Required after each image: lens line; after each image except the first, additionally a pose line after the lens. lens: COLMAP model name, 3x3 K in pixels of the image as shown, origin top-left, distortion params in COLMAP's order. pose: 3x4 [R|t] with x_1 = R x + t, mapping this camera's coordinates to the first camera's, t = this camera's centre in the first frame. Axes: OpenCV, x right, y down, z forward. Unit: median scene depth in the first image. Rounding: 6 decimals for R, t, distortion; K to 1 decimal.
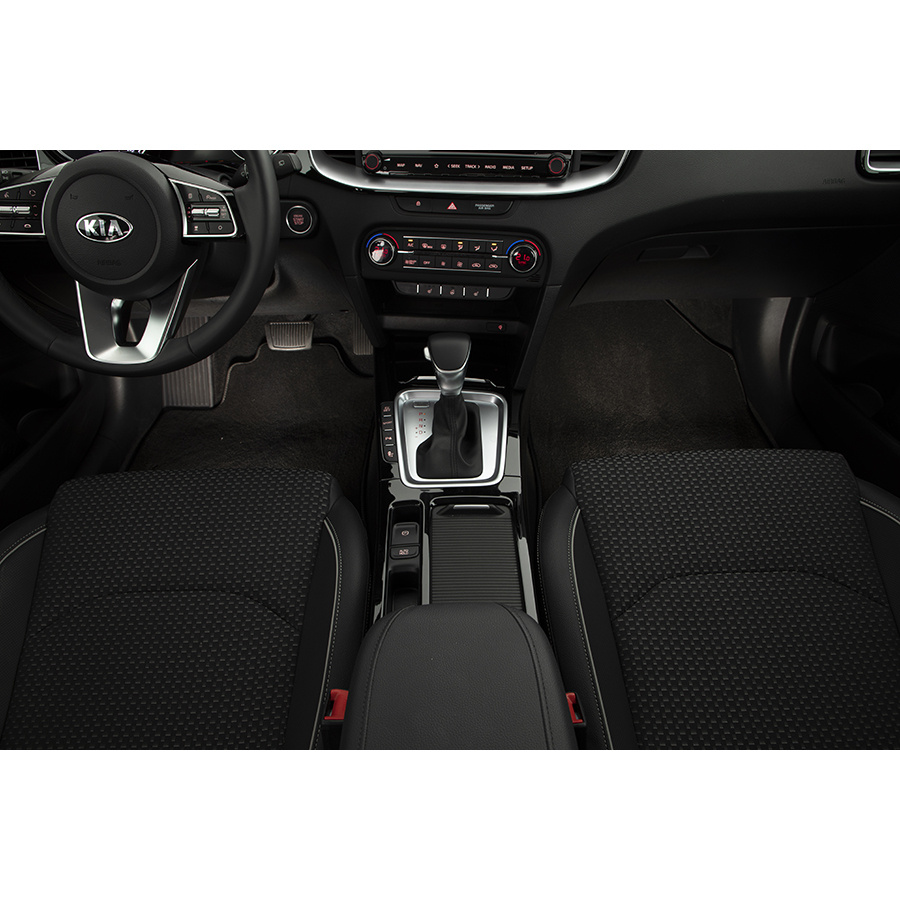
lens RADIAL K [[627.4, 0, 450.0], [0, 627.4, 450.0], [0, 0, 1]] dist [-0.089512, 0.038716]
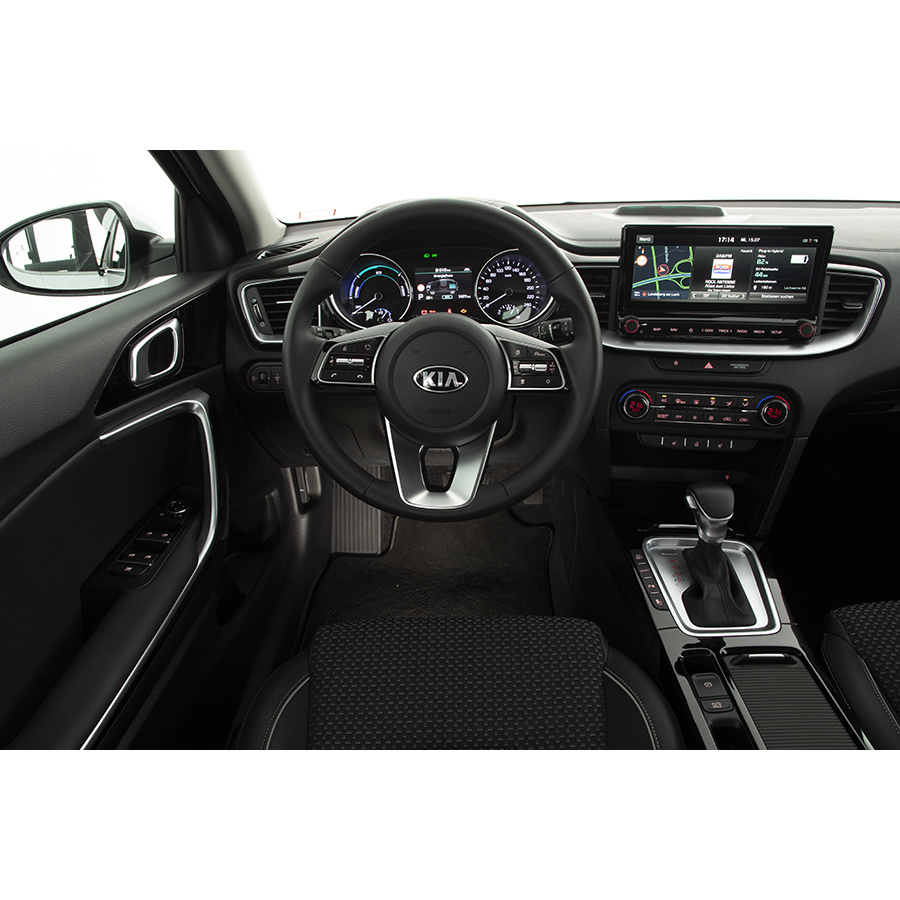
lens RADIAL K [[610.7, 0, 450.0], [0, 610.7, 450.0], [0, 0, 1]] dist [-0.083279, 0.040854]
pose [[0.999210, 0.001484, -0.039724, -0.393237], [-0.011001, 0.970594, -0.240470, 0.006065], [0.038199, 0.240717, 0.969843, 0.001011]]
